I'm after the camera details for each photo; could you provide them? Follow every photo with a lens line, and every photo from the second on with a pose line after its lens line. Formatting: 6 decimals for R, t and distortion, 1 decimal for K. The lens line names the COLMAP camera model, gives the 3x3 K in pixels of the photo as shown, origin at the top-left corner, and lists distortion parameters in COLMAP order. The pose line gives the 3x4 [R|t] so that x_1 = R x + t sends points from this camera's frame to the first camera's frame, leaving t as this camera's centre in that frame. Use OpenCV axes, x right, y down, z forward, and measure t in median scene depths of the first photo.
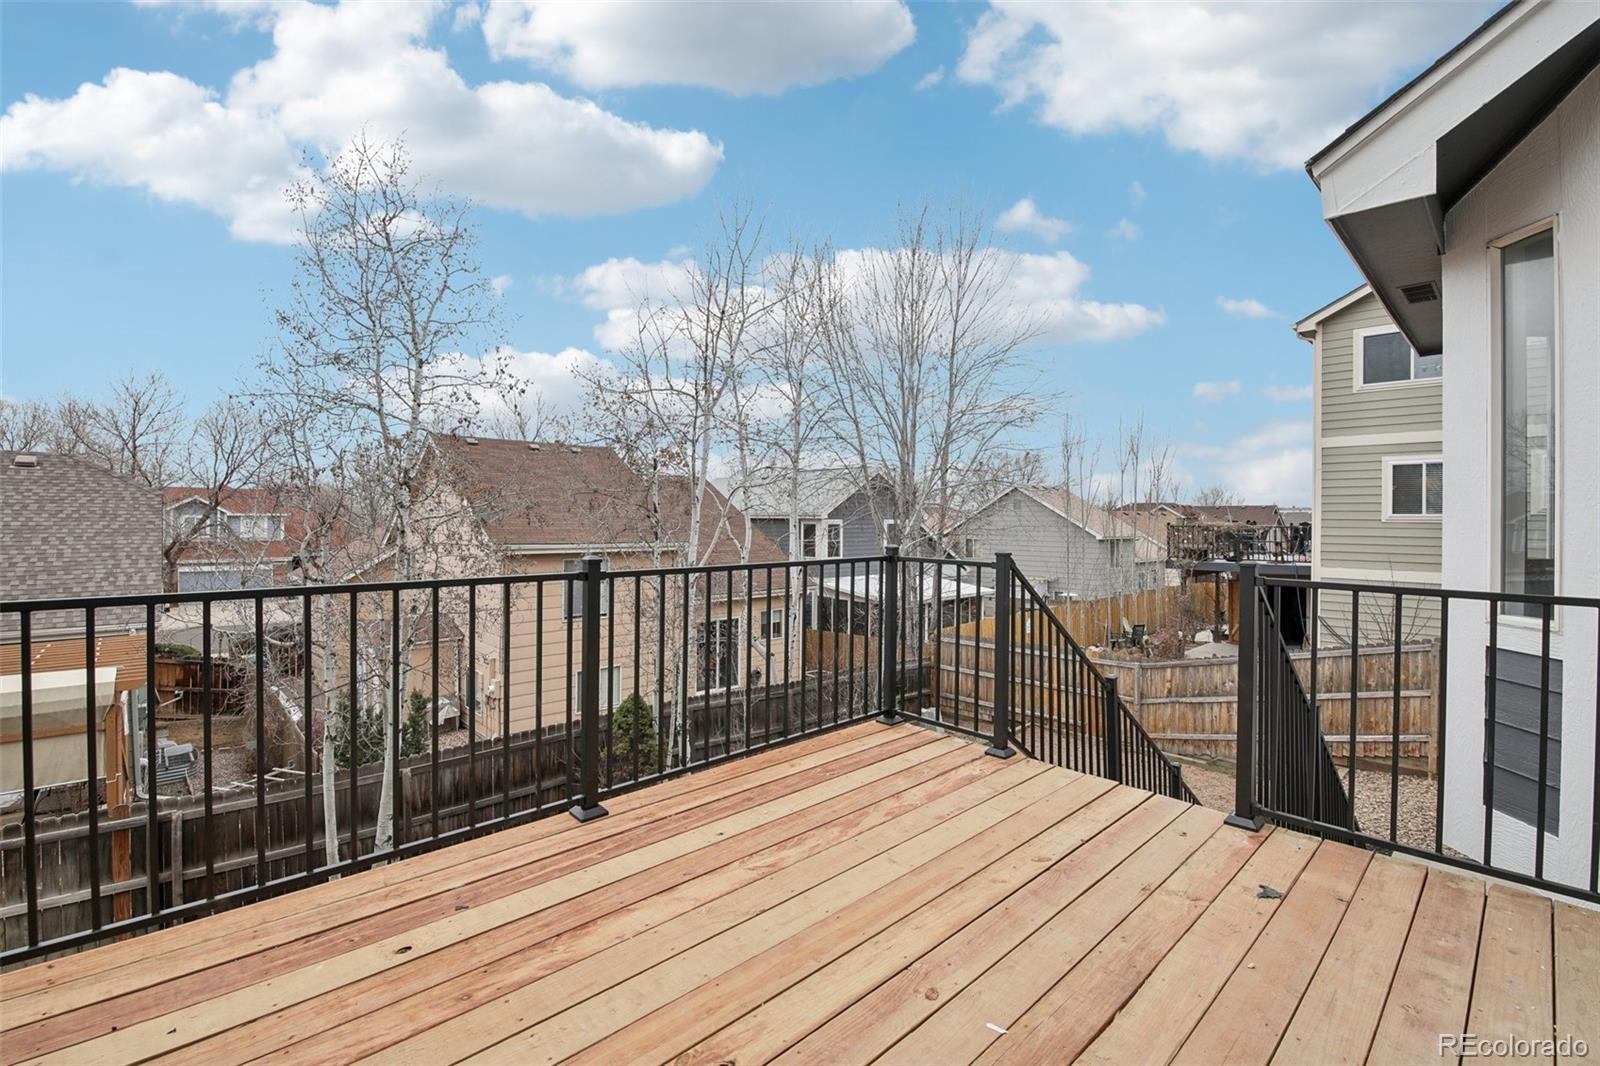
lens RADIAL K [[711.0, 0, 793.5], [0, 711.0, 522.6], [0, 0, 1]] dist [-0.002909, -0.000111]
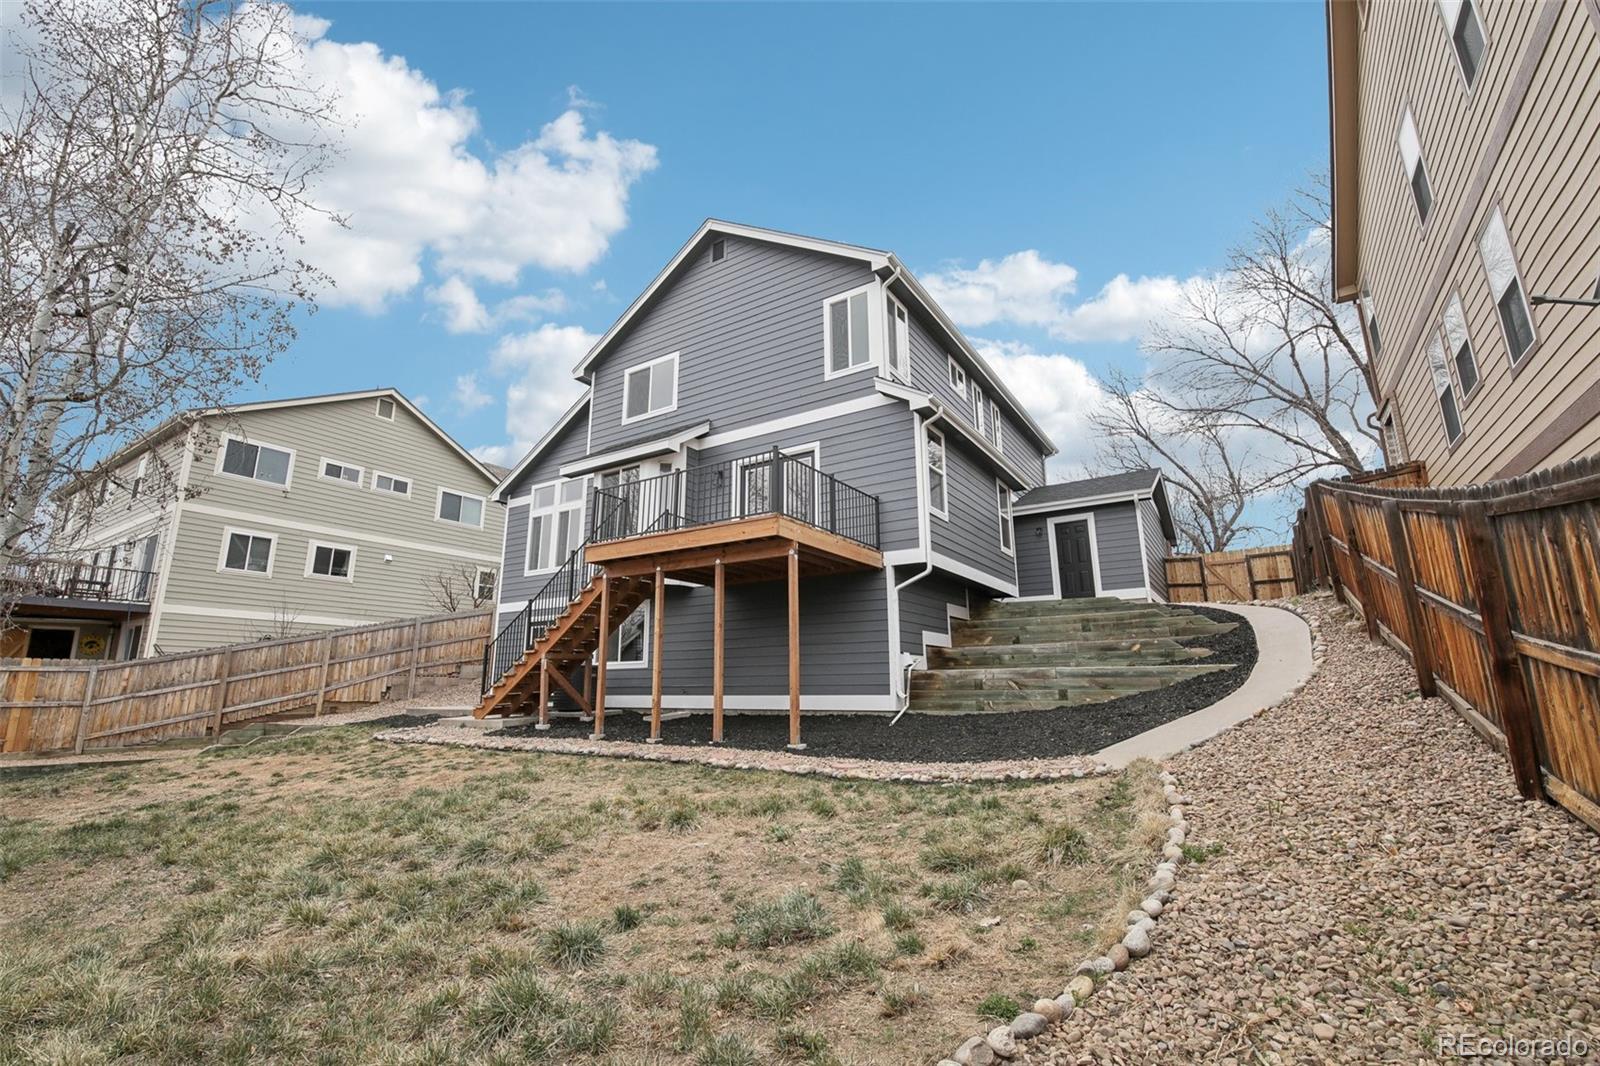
lens RADIAL K [[711.0, 0, 793.5], [0, 711.0, 522.6], [0, 0, 1]] dist [-0.002909, -0.000111]
pose [[-0.229629, 0.224090, 0.947129, -0.799433], [0.009368, 0.973597, -0.228081, 0.246489], [-0.973233, -0.043501, -0.225666, 0.253802]]
